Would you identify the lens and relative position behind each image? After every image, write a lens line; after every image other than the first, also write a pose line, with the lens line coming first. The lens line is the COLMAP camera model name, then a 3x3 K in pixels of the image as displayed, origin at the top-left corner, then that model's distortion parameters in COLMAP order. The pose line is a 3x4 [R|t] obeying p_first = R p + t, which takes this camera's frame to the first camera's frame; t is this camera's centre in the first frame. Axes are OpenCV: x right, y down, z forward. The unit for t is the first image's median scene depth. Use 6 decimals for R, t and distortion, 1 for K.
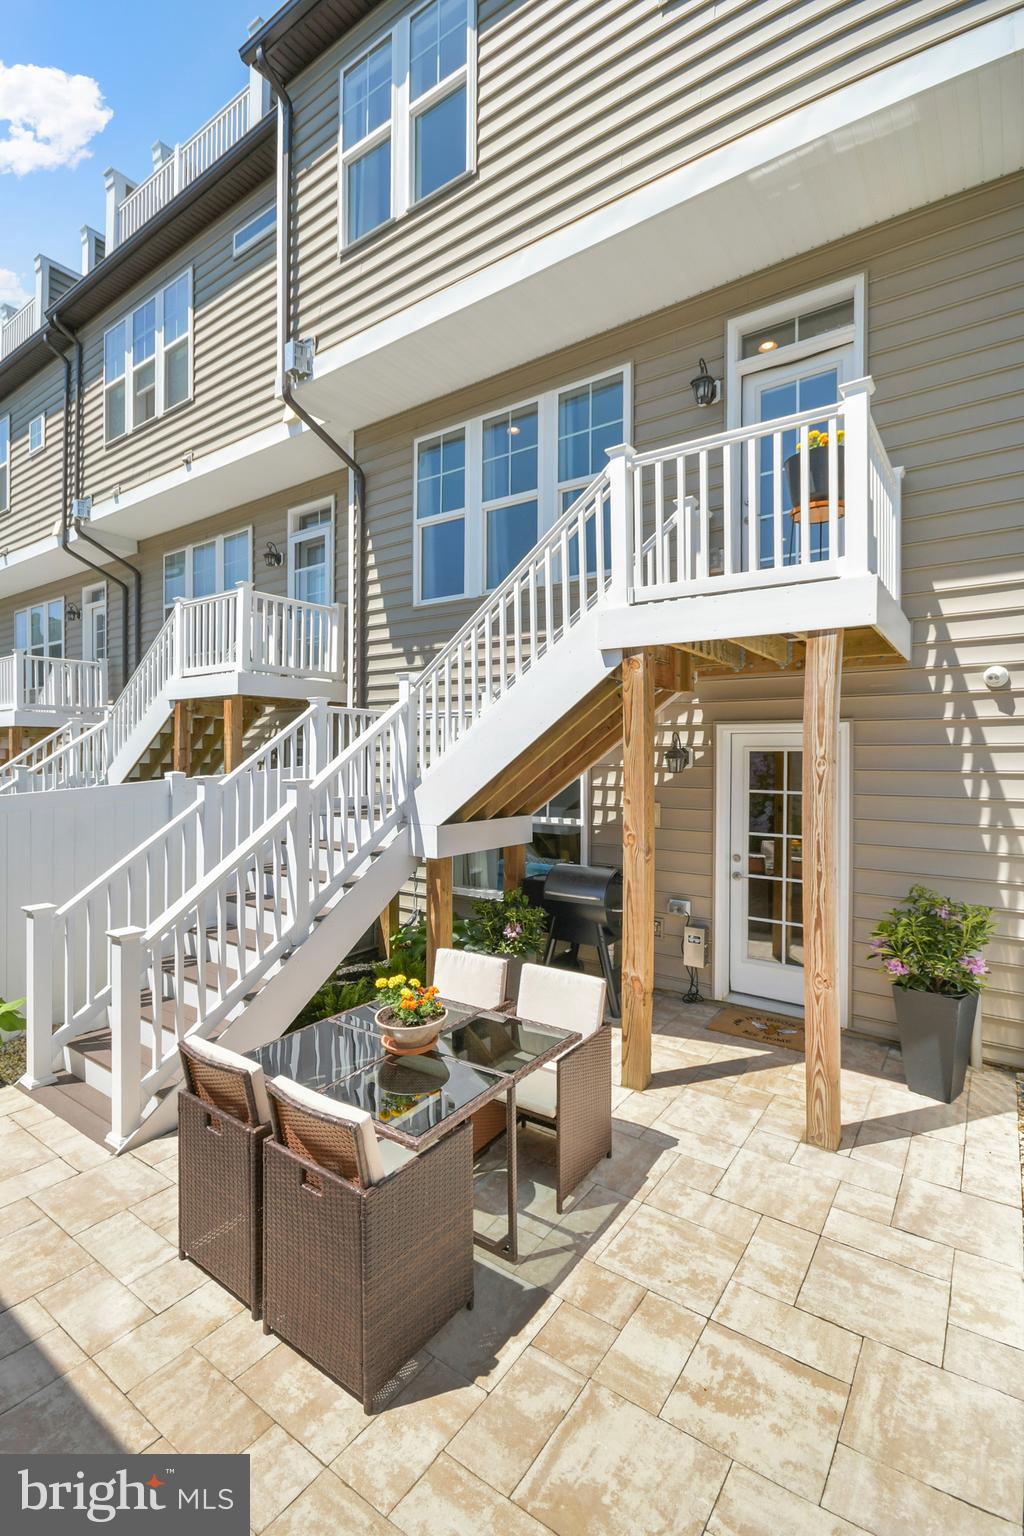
lens RADIAL K [[687.8, 0, 492.1], [0, 687.8, 760.1], [0, 0, 1]] dist [0.003787, -0.004417]
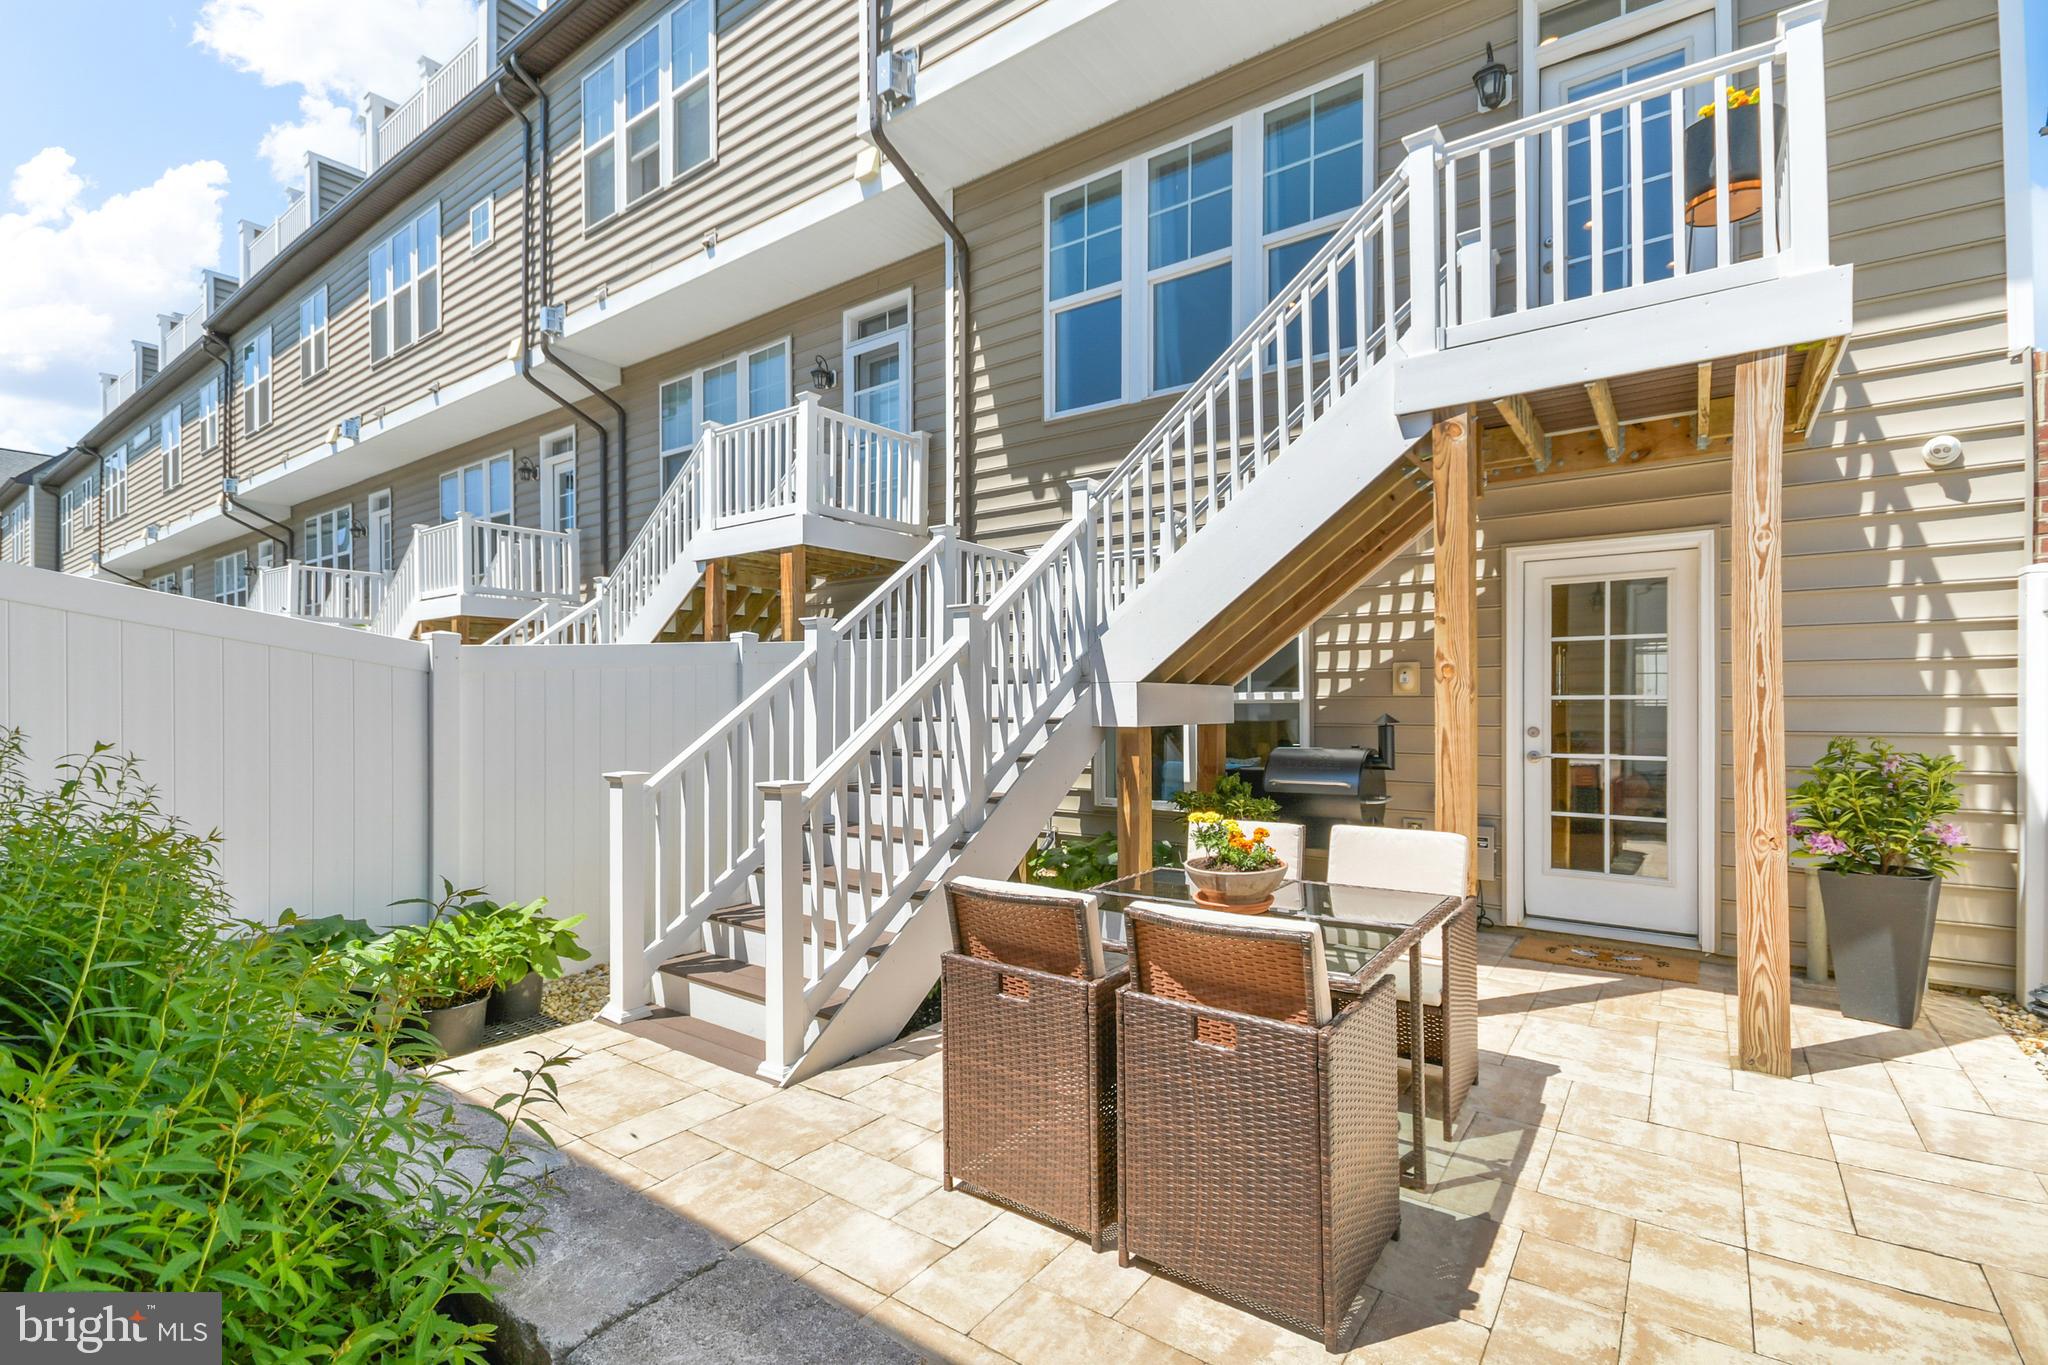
lens RADIAL K [[910.1, 0, 1023.2], [0, 910.1, 705.2], [0, 0, 1]] dist [0.026958, -0.014663]
pose [[0.999983, -0.005865, -0.000232, -0.172551], [0.005864, 0.999978, -0.002979, 0.105770], [0.000250, 0.002978, 0.999996, 0.024614]]
